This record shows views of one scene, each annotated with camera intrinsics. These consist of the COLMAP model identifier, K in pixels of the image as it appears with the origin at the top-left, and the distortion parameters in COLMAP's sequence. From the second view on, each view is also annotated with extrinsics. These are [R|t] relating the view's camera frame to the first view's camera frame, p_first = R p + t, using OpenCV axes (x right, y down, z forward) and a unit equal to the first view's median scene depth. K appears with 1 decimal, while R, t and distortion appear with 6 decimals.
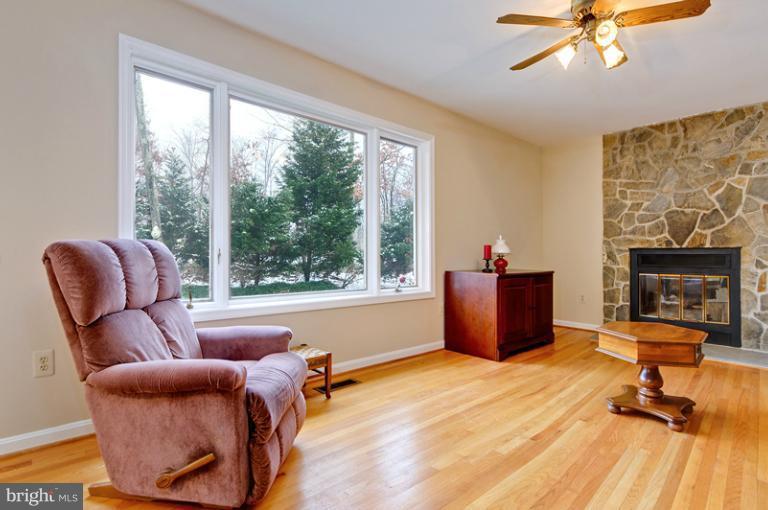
lens RADIAL K [[388.0, 0, 388.5], [0, 388.0, 261.0], [0, 0, 1]] dist [-0.025697, -0.000810]
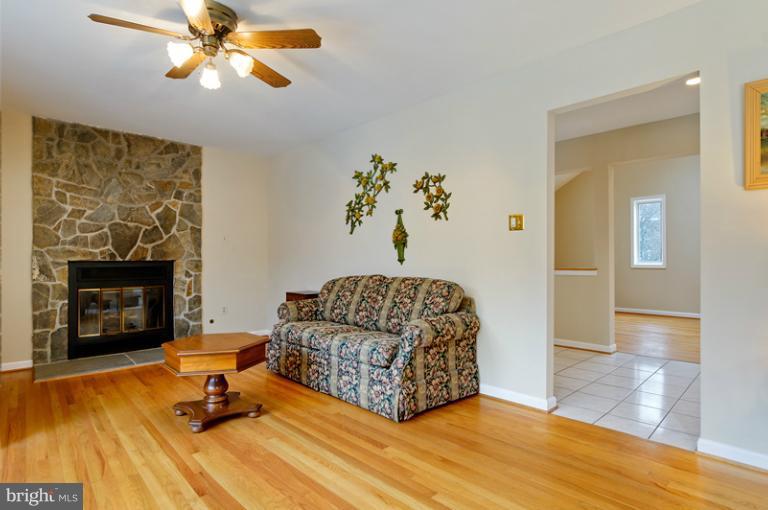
lens RADIAL K [[388.0, 0, 388.5], [0, 388.0, 261.0], [0, 0, 1]] dist [-0.025697, -0.000810]
pose [[-0.038835, -0.009043, 0.999205, -0.271590], [0.016979, 0.999809, 0.009708, -0.031525], [-0.999101, 0.017342, -0.038674, 0.345625]]
